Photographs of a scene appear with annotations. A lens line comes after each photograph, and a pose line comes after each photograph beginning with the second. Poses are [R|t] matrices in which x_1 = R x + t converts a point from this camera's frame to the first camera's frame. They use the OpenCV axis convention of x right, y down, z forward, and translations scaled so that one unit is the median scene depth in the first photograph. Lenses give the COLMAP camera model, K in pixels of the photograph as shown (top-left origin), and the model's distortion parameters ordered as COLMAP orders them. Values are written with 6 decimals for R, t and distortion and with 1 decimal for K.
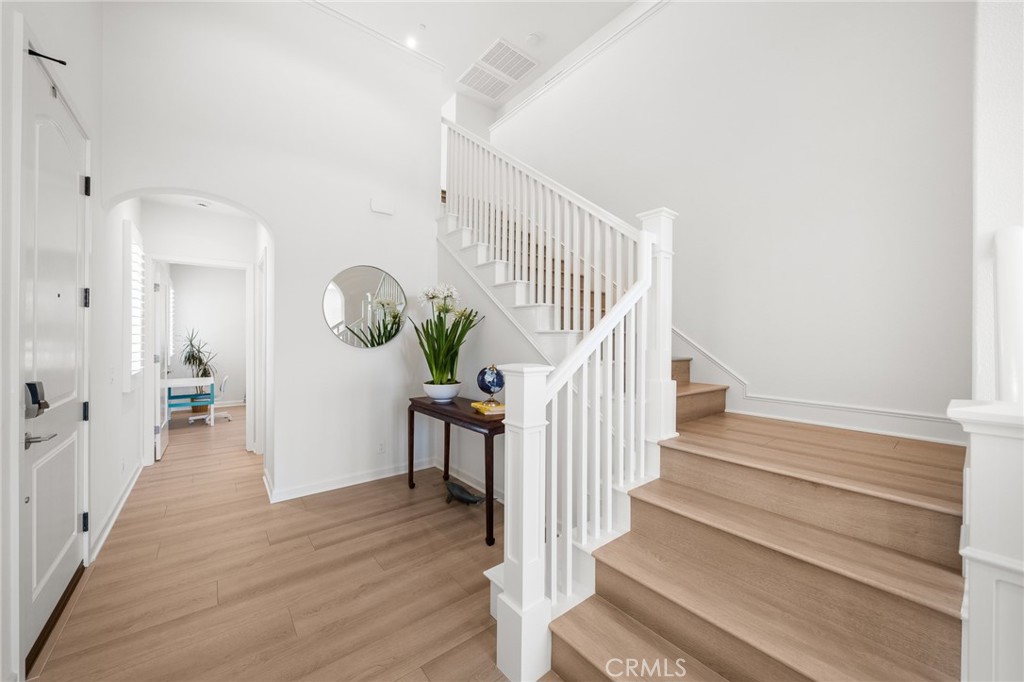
lens RADIAL K [[370.7, 0, 502.4], [0, 370.7, 338.7], [0, 0, 1]] dist [-0.003398, 0.000053]
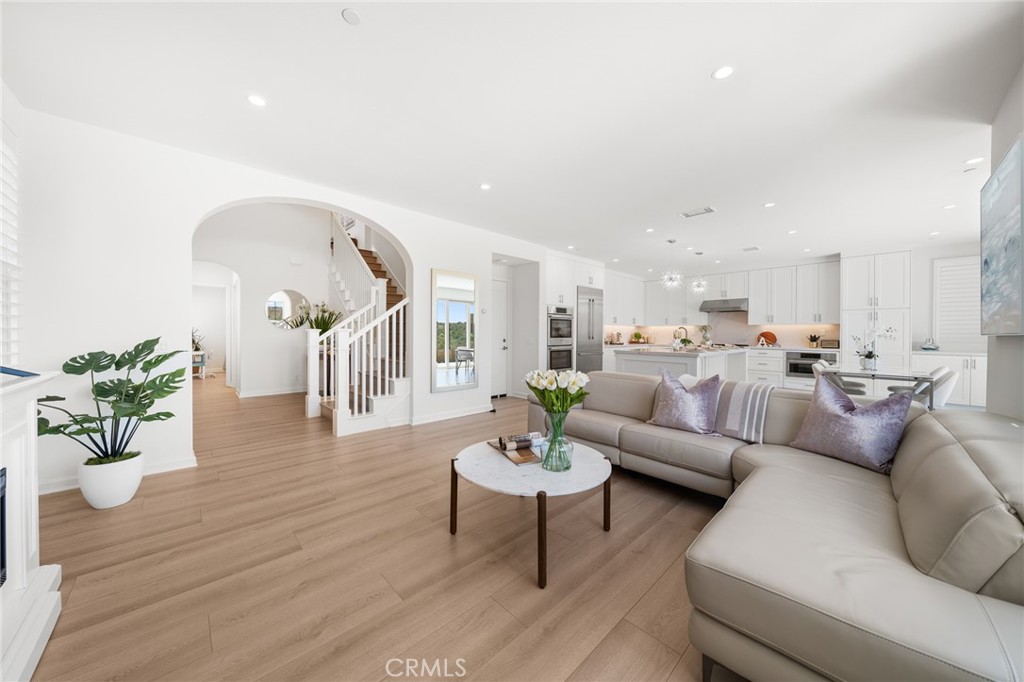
lens RADIAL K [[350.2, 0, 509.0], [0, 350.2, 336.2], [0, 0, 1]] dist [-0.004608, -0.000424]
pose [[0.996683, 0.002653, 0.081336, 0.600447], [-0.003674, 0.999916, 0.012397, 0.031848], [-0.081297, -0.012654, 0.996610, -0.893594]]
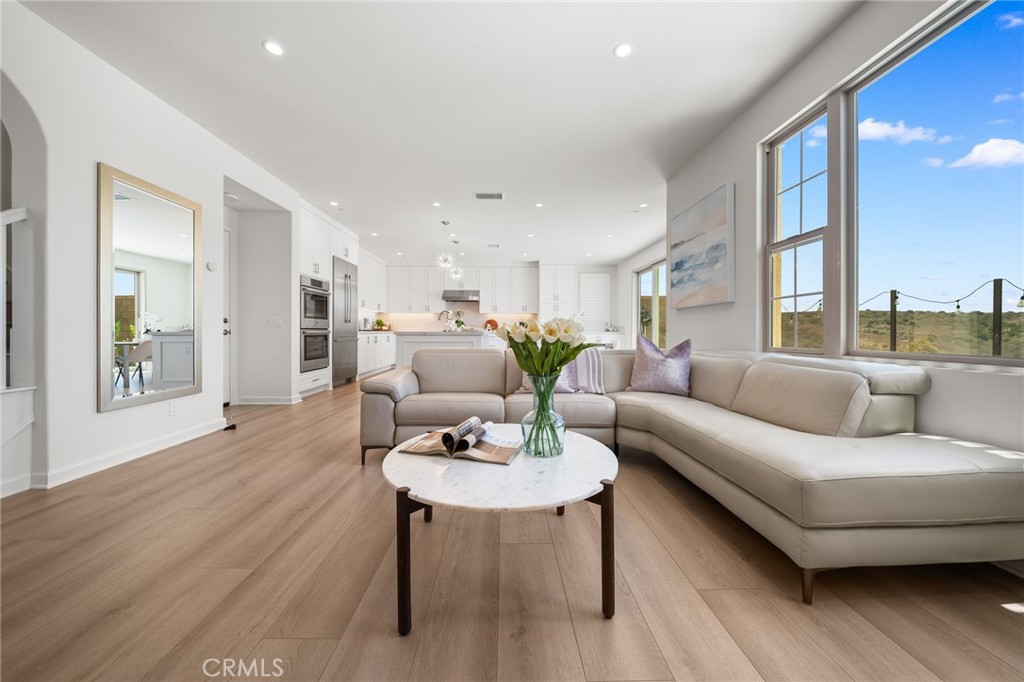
lens RADIAL K [[350.2, 0, 506.8], [0, 350.2, 333.9], [0, 0, 1]] dist [-0.004608, -0.000424]
pose [[0.613713, -0.005982, 0.789506, 0.411792], [-0.004410, 0.999930, 0.011004, 0.092627], [-0.789517, -0.010235, 0.613644, -0.619593]]
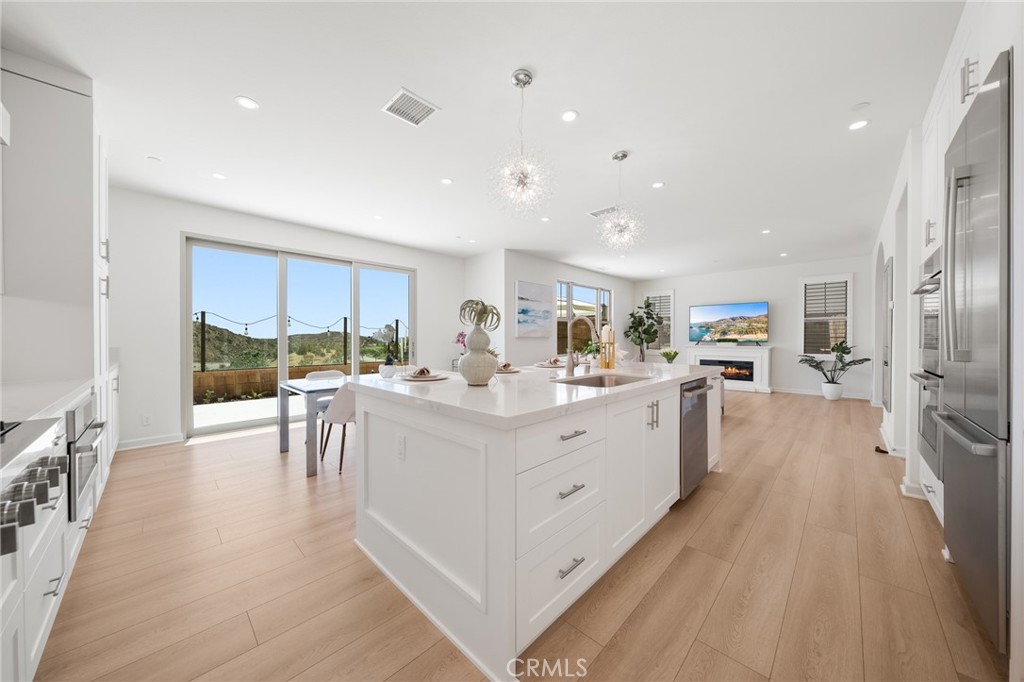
lens RADIAL K [[350.2, 0, 508.9], [0, 350.2, 340.0], [0, 0, 1]] dist [-0.004608, -0.000424]
pose [[-0.991892, -0.002711, -0.127057, 1.637974], [-0.003343, 0.999983, 0.004762, 0.040768], [0.127041, 0.005148, -0.991884, 1.056097]]
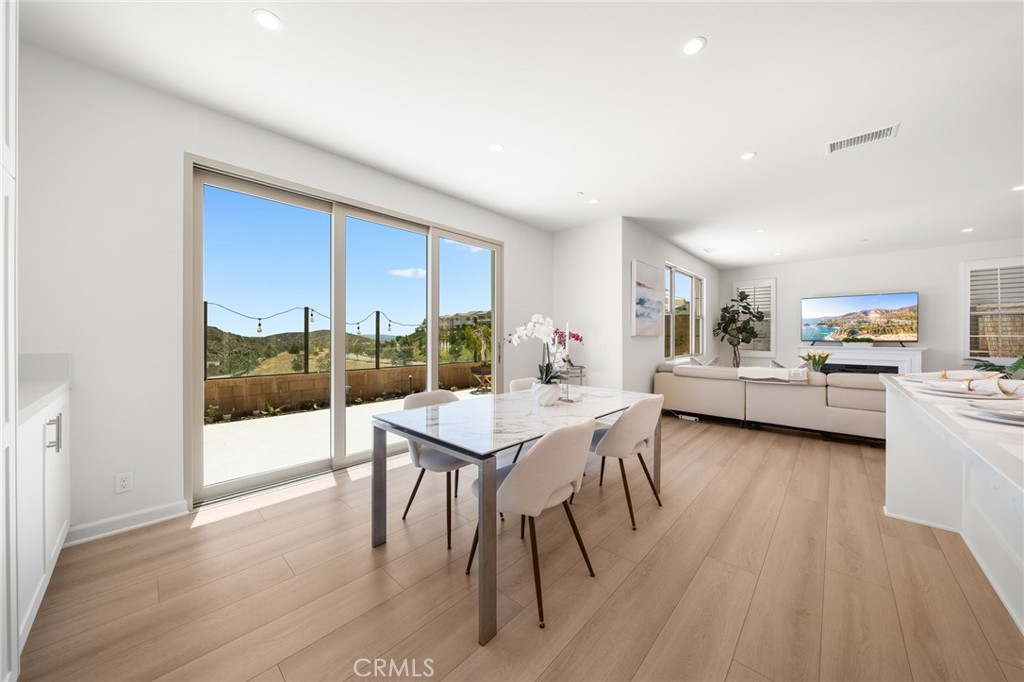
lens RADIAL K [[350.2, 0, 503.9], [0, 350.2, 337.8], [0, 0, 1]] dist [-0.004608, -0.000424]
pose [[-0.990386, -0.005337, -0.138225, 1.971288], [-0.005558, 0.999984, 0.001216, 0.042008], [0.138216, 0.001973, -0.990400, 0.626970]]
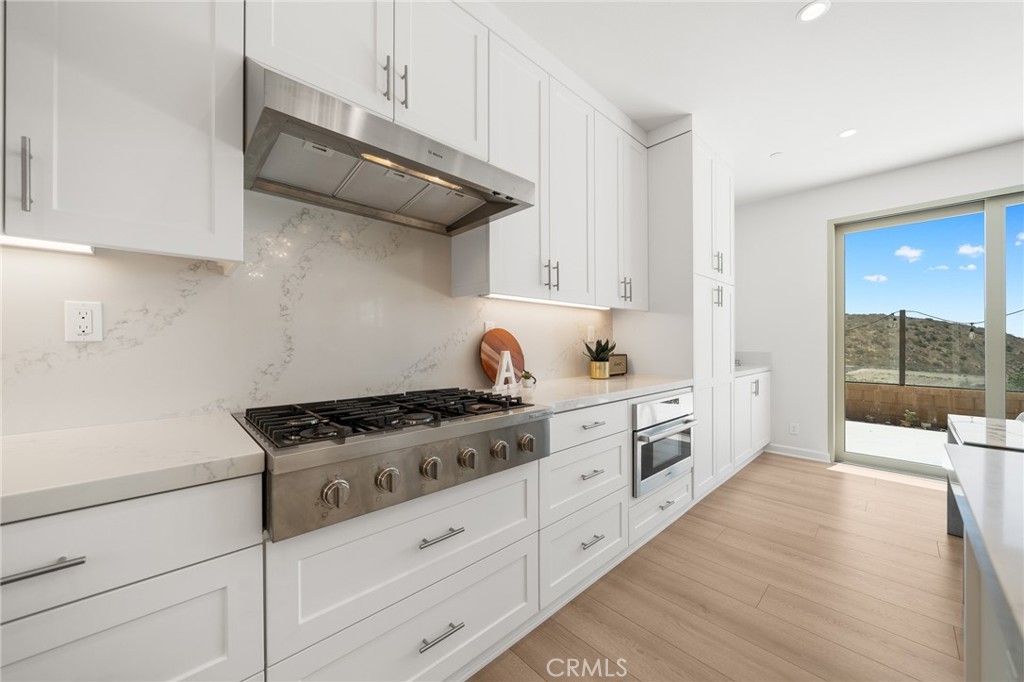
lens RADIAL K [[370.7, 0, 507.5], [0, 370.7, 340.6], [0, 0, 1]] dist [-0.003398, 0.000053]
pose [[-0.084811, 0.004203, 0.996388, 1.597584], [-0.000754, 0.999991, -0.004282, 0.040947], [-0.996397, -0.001114, -0.084807, 0.834760]]
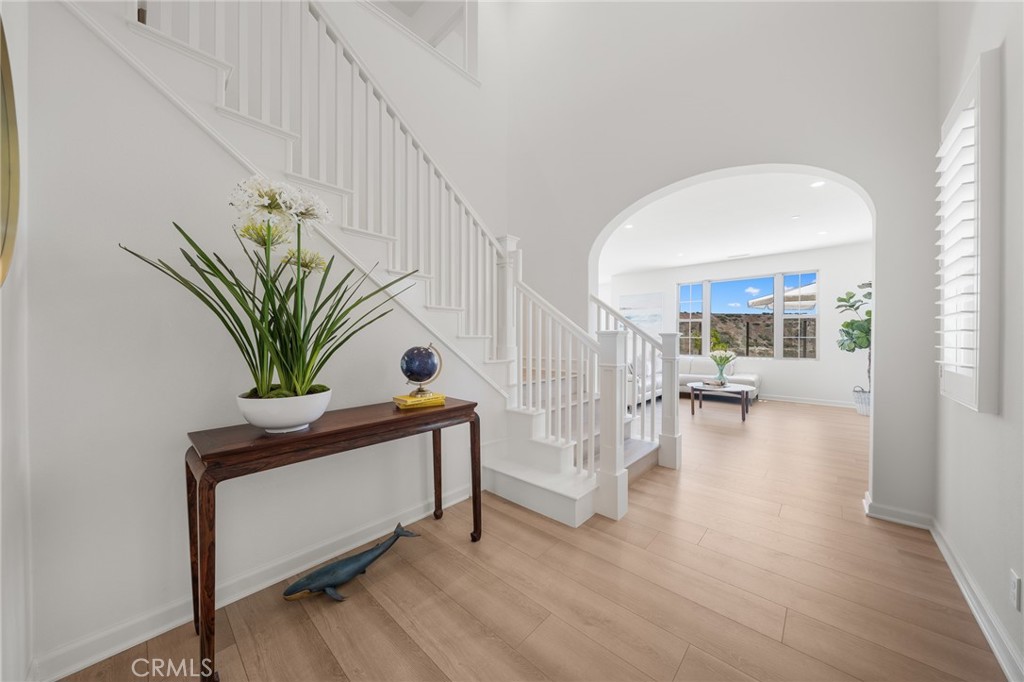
lens RADIAL K [[350.2, 0, 507.7], [0, 350.2, 338.1], [0, 0, 1]] dist [-0.004608, -0.000424]
pose [[-0.156786, -0.004880, 0.987621, -0.461580], [-0.004192, 0.999982, 0.004275, 0.033389], [-0.987624, -0.003470, -0.156803, 0.555357]]
